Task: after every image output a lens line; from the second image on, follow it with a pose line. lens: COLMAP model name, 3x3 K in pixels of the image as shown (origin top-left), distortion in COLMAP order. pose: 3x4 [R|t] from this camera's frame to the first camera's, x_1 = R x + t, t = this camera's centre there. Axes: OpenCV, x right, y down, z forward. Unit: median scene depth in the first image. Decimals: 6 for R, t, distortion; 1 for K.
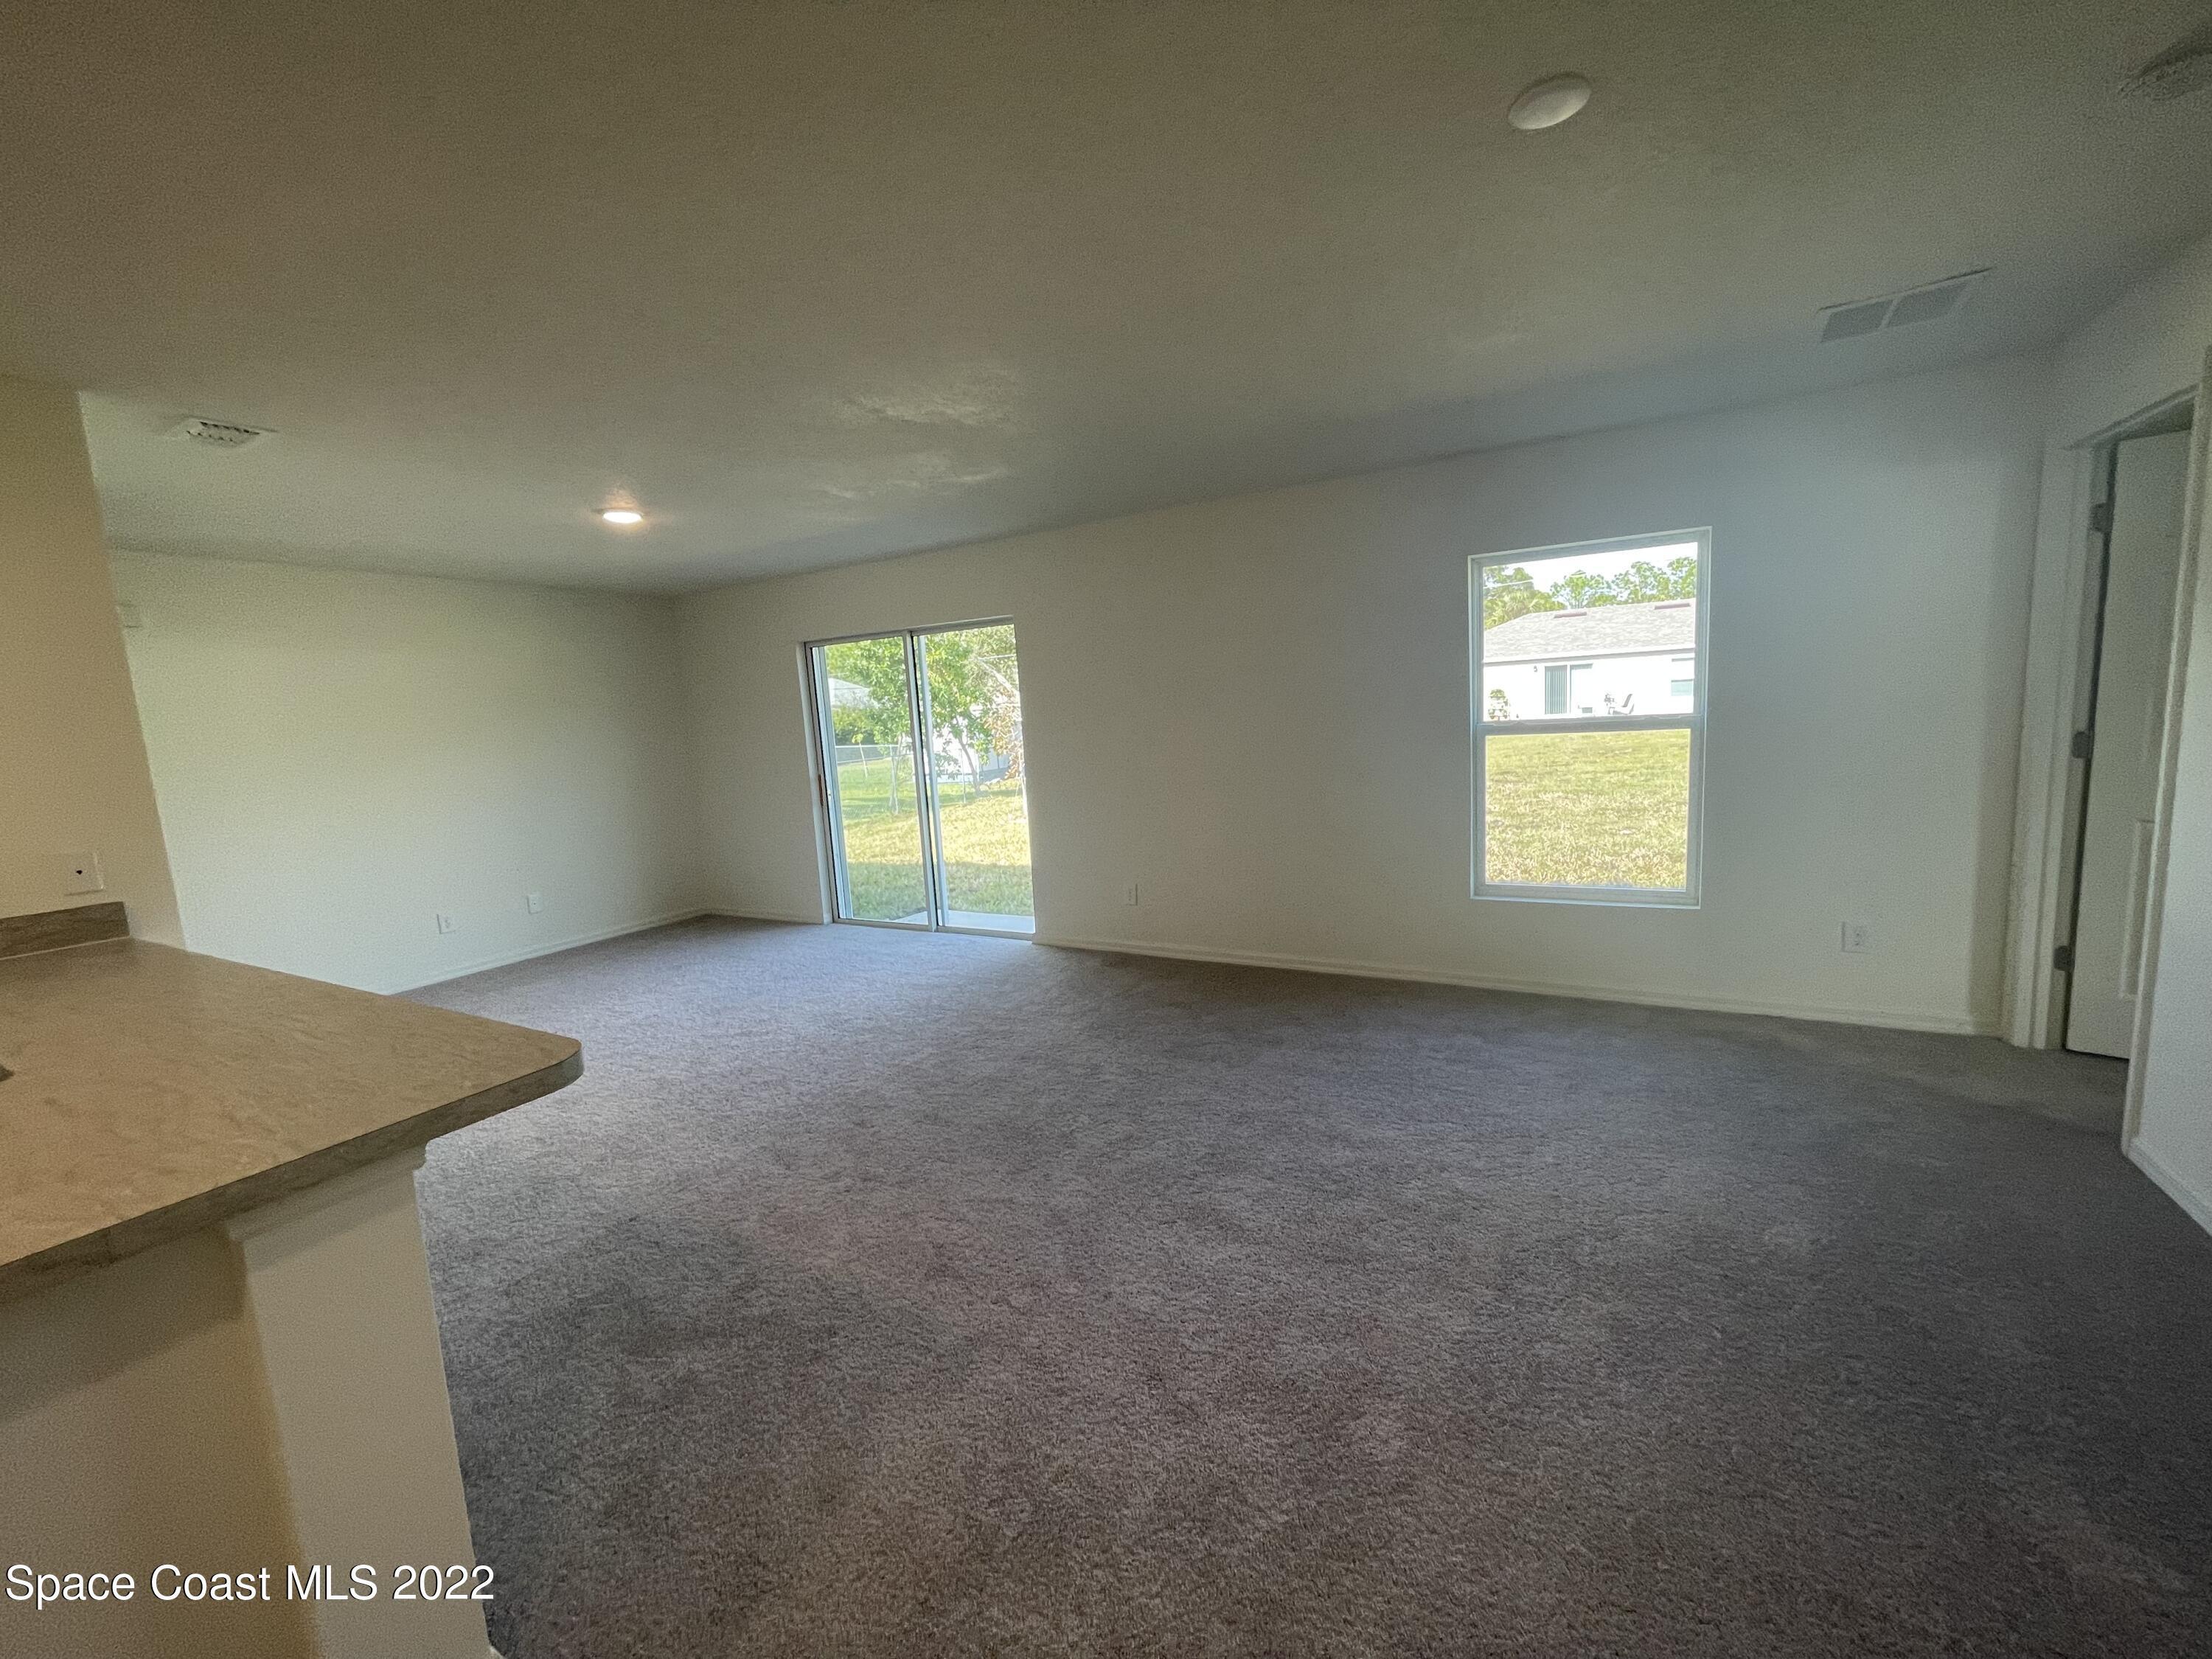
lens RADIAL K [[883.6, 0, 1106.0], [0, 883.6, 829.5], [0, 0, 1]] dist [-0.016719, 0.000089]
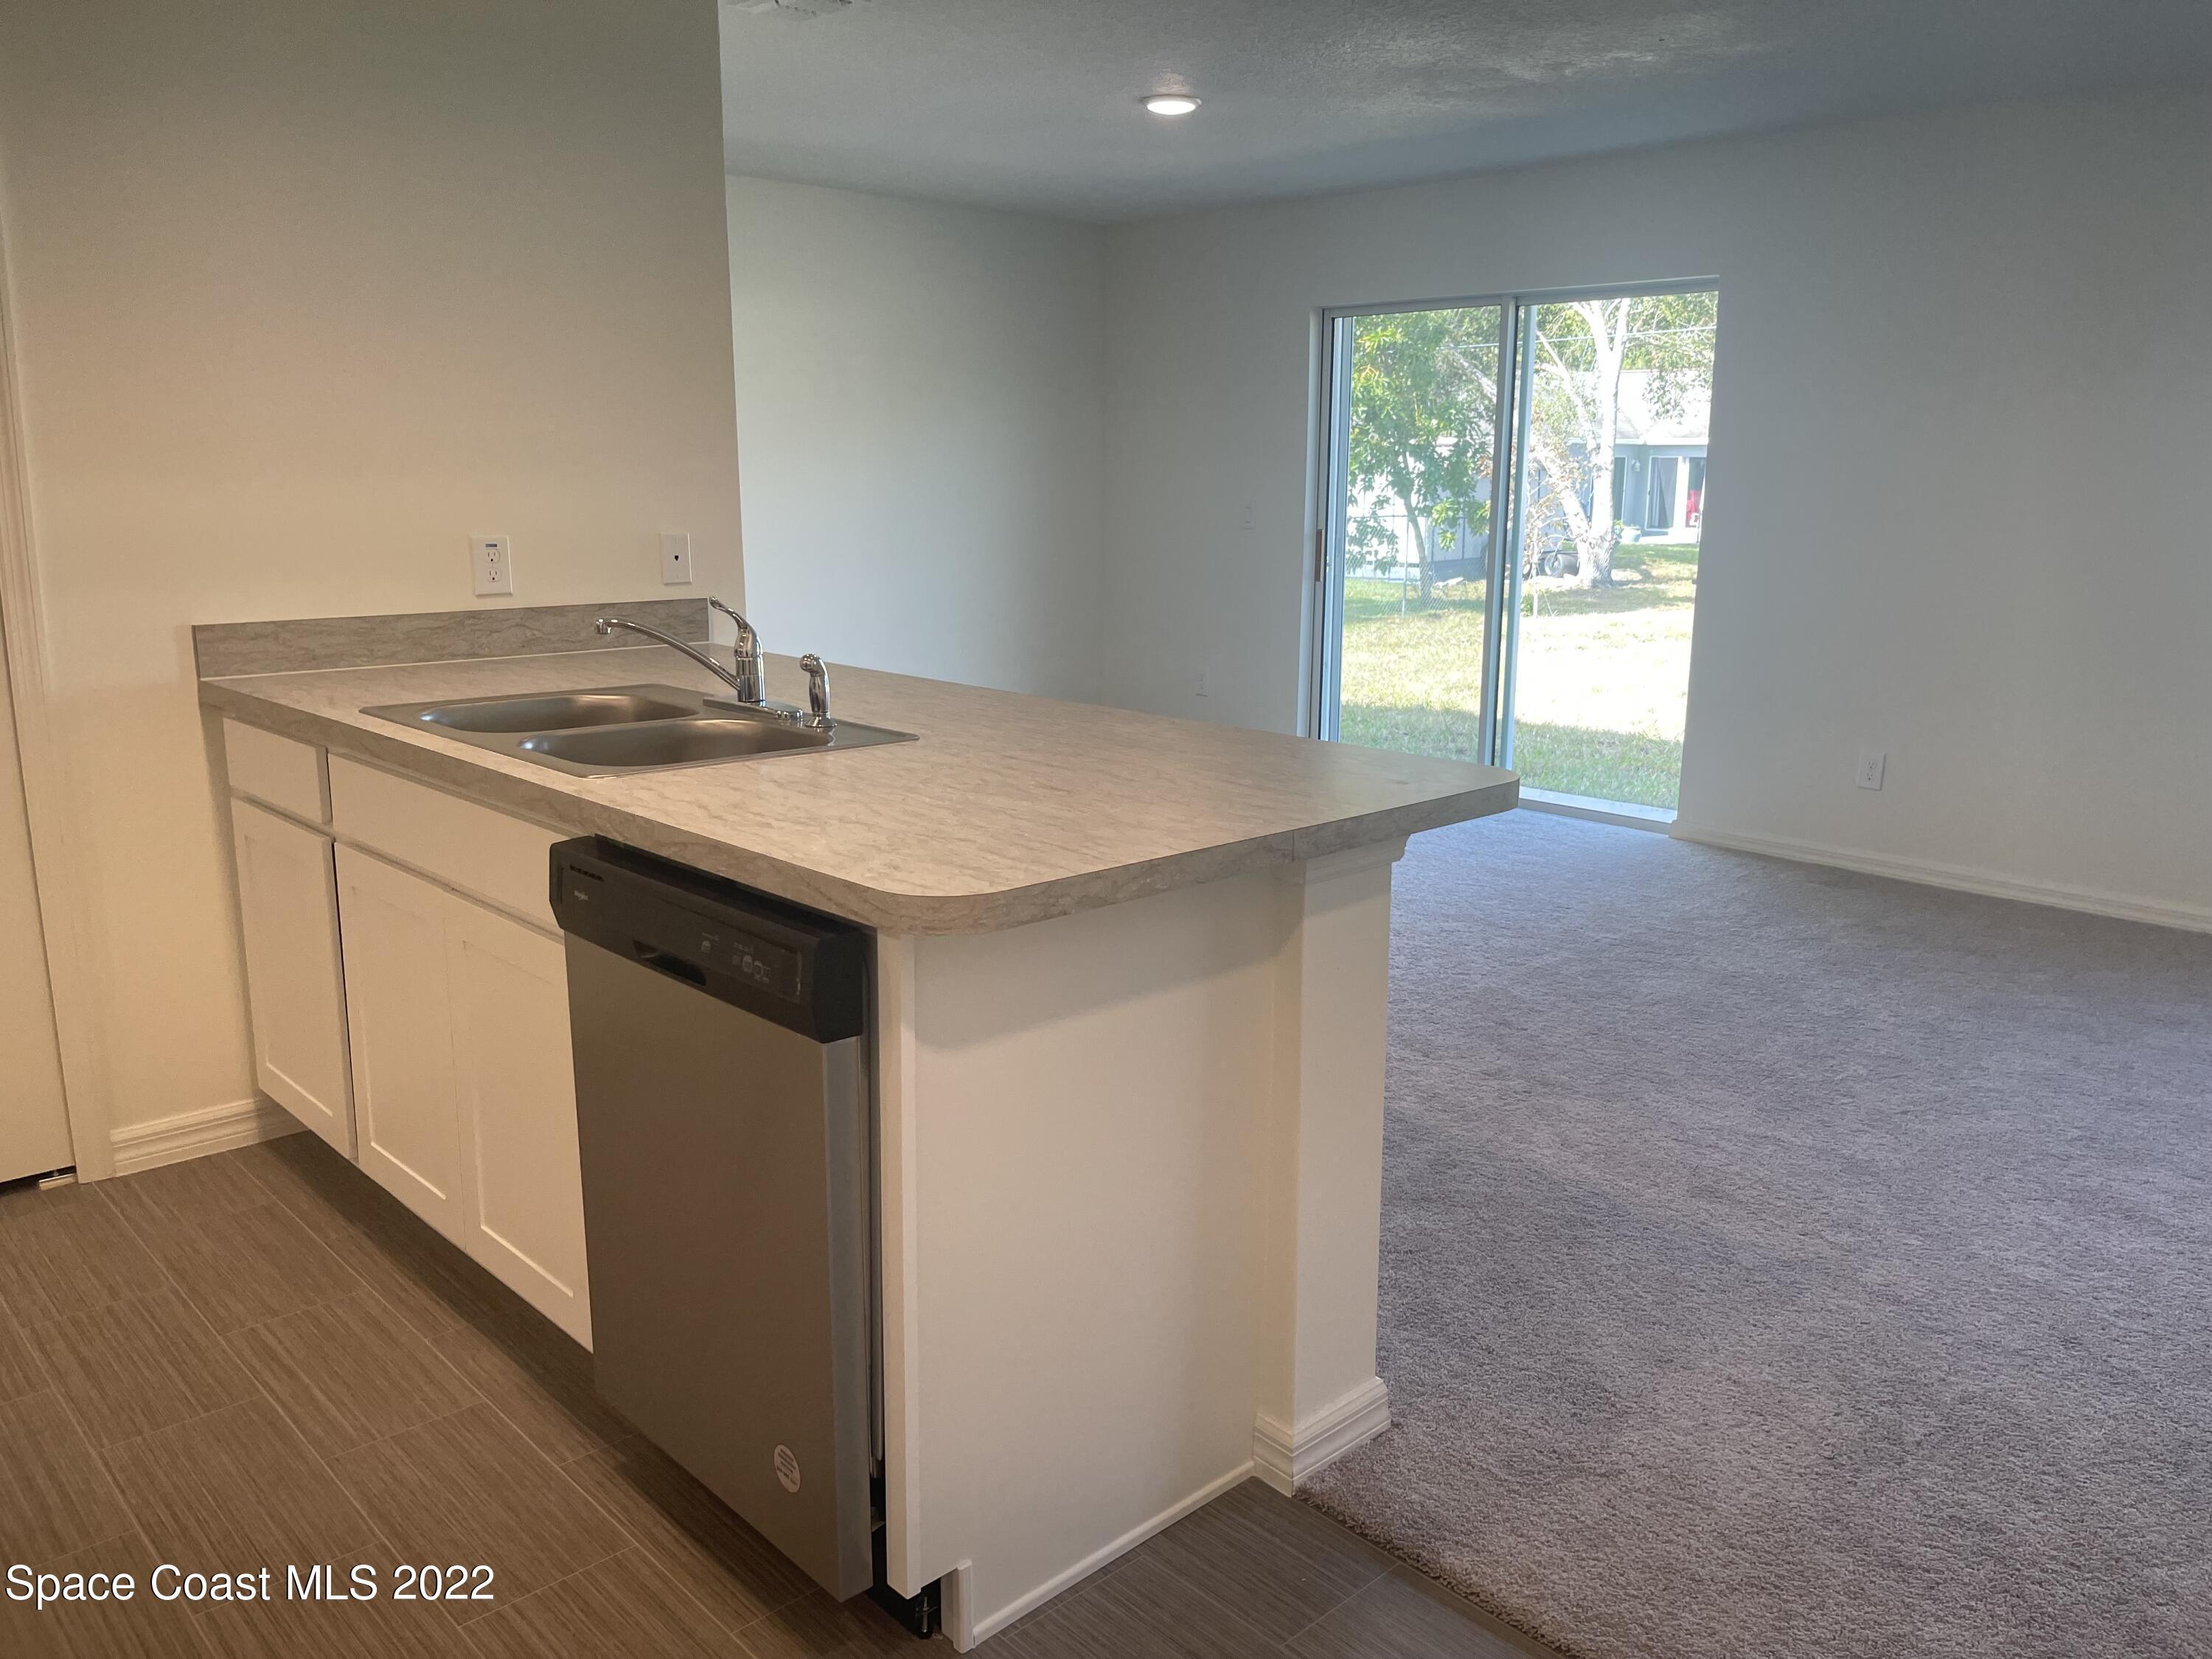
lens RADIAL K [[1688.9, 0, 1101.7], [0, 1688.9, 813.9], [0, 0, 1]] dist [0.068718, -0.105030]
pose [[0.954585, 0.121898, -0.271862, -0.147150], [-0.100253, 0.990682, 0.092186, 0.048298], [0.280566, -0.060745, 0.957911, -0.224276]]
